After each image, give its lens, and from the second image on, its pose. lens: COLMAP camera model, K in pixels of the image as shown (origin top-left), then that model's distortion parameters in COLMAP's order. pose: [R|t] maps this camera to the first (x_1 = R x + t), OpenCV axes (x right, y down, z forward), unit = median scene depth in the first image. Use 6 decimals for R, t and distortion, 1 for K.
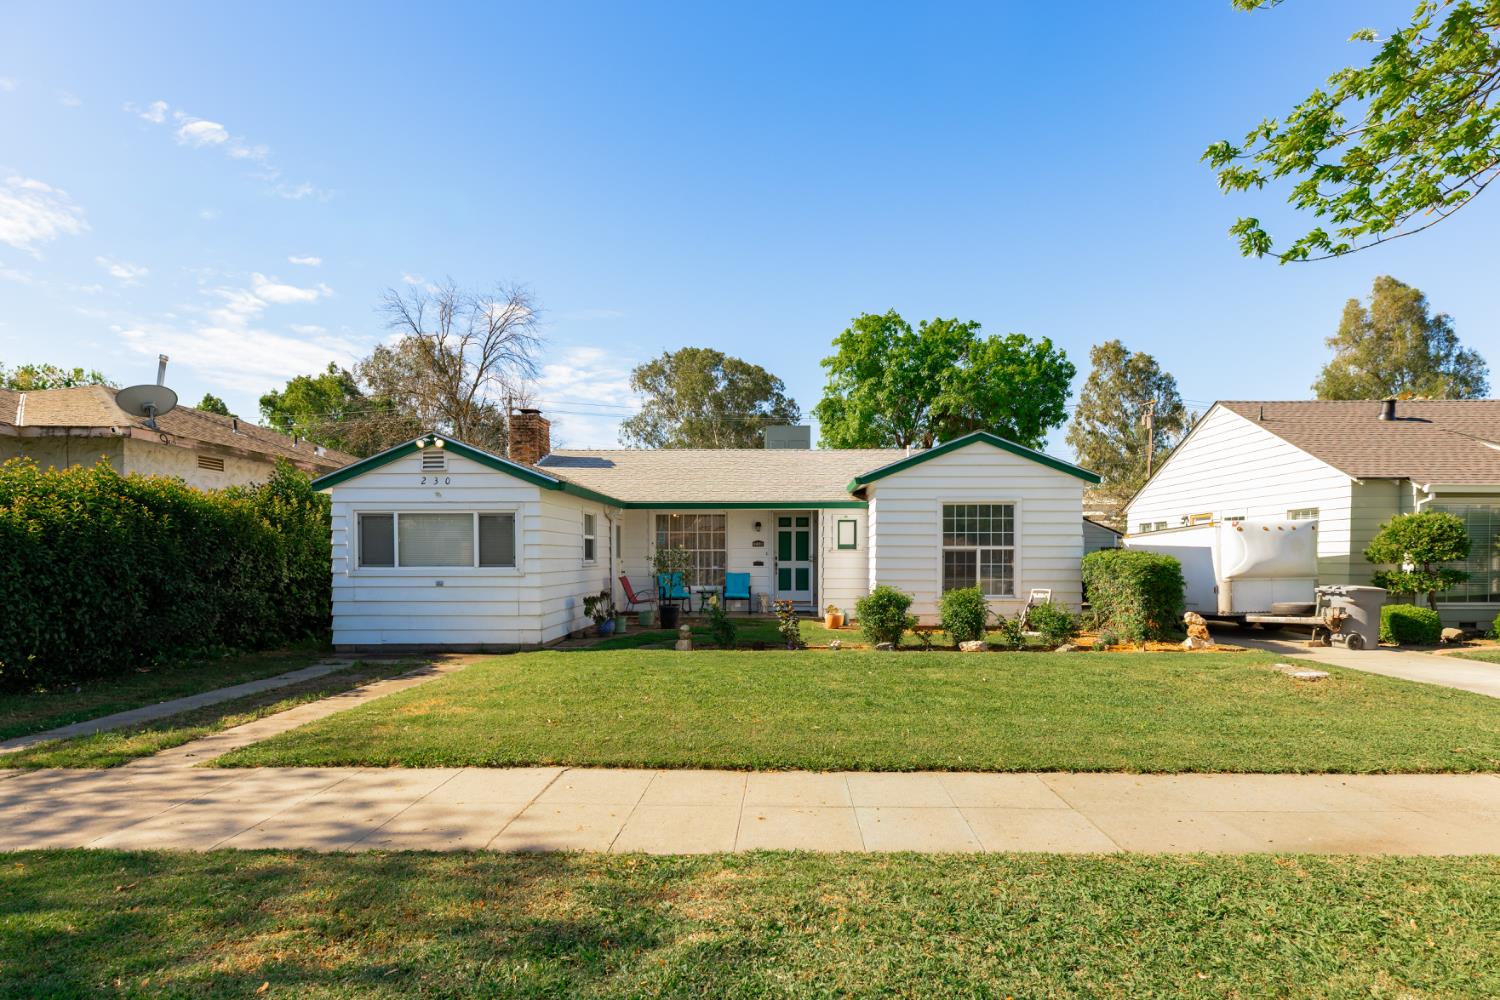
lens RADIAL K [[781.3, 0, 805.6], [0, 781.3, 557.8], [0, 0, 1]] dist [0.021680, 0.000727]
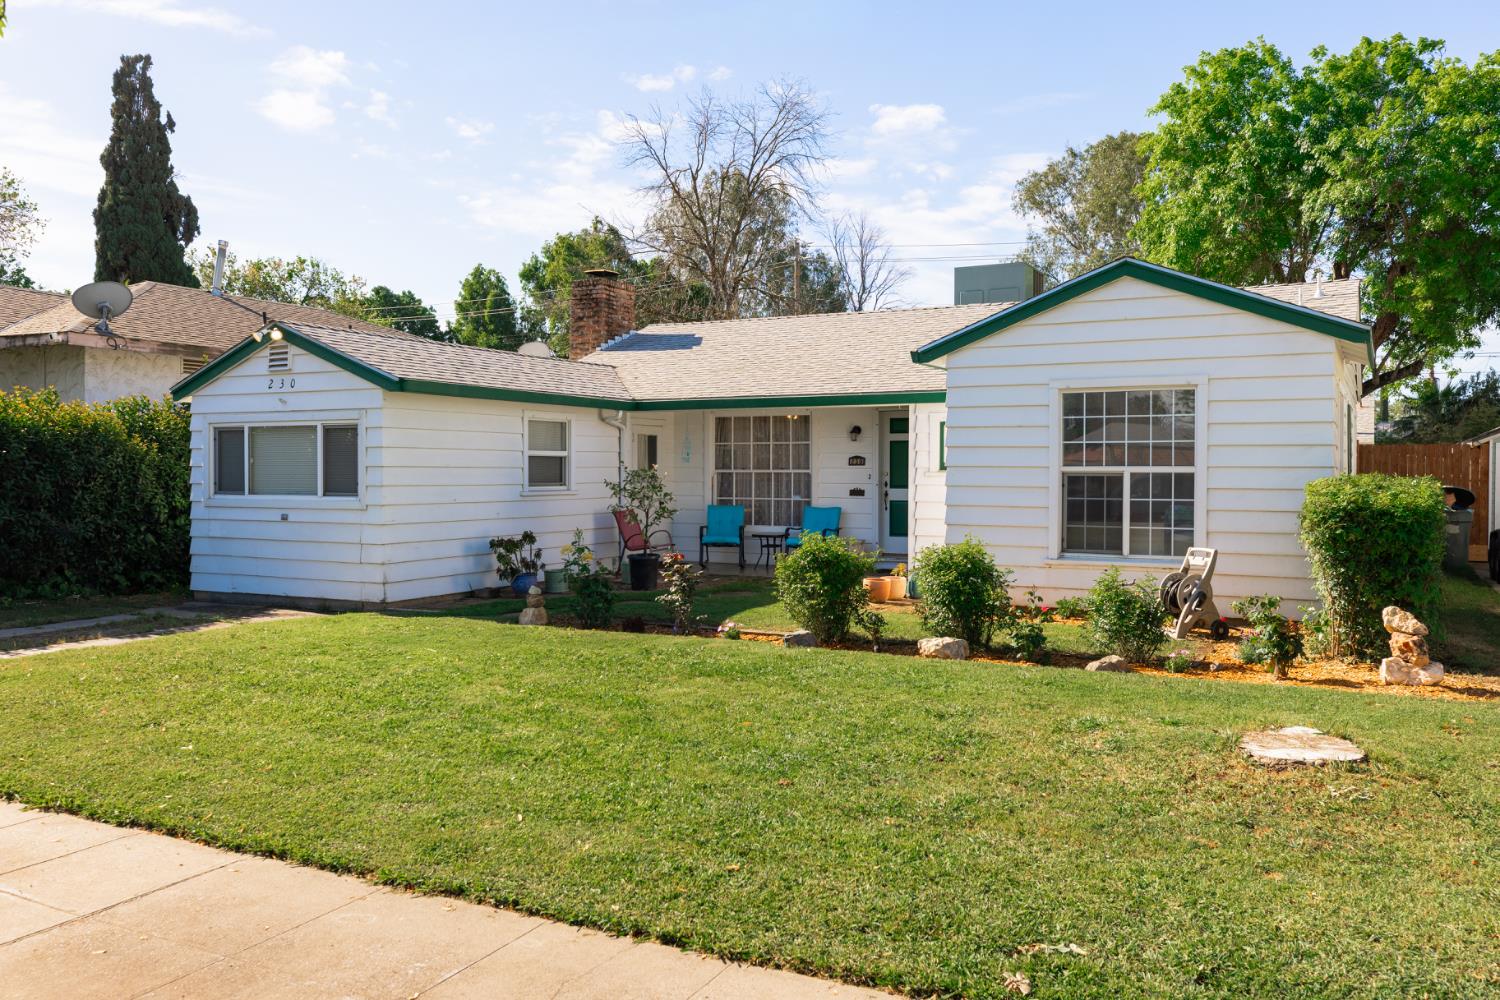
lens RADIAL K [[1221.0, 0, 784.6], [0, 1221.0, 471.3], [0, 0, 1]] dist [0.033421, 0.003569]
pose [[0.887852, 0.002592, -0.460121, 0.402890], [-0.003787, 0.999991, -0.001675, -0.009285], [0.460113, 0.003230, 0.887854, 0.125245]]
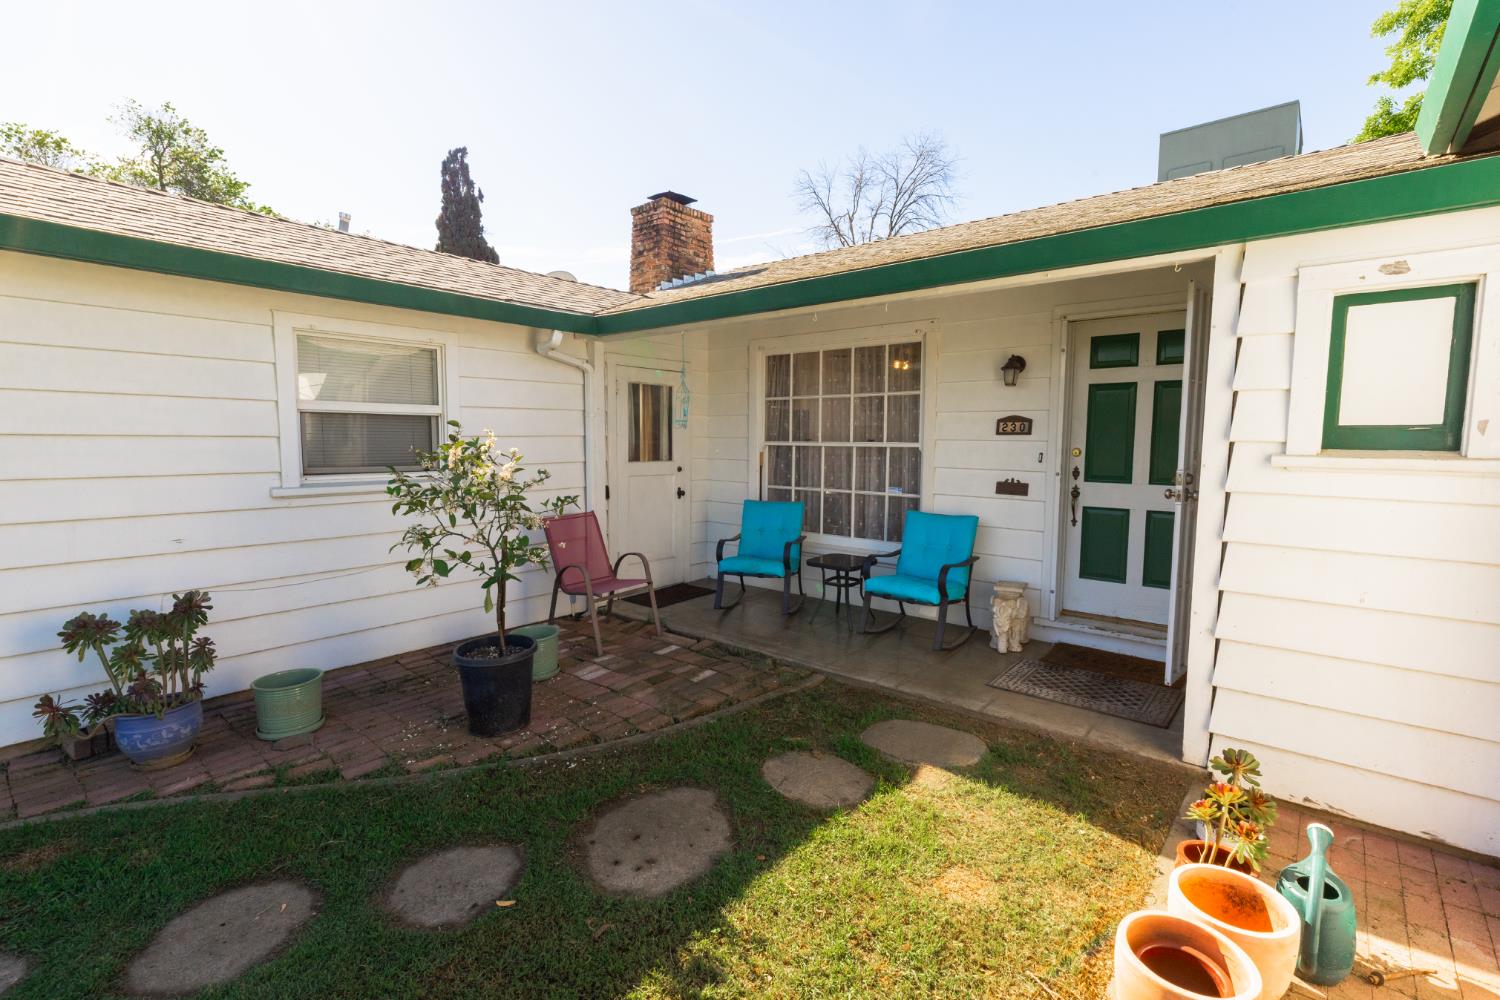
lens RADIAL K [[678.9, 0, 753.3], [0, 678.9, 501.4], [0, 0, 1]] dist [0.000860, -0.000501]
pose [[0.751730, 0.066161, -0.656143, 0.050983], [-0.008312, 0.995826, 0.090890, -0.013761], [0.659418, -0.062871, 0.749143, 0.859896]]
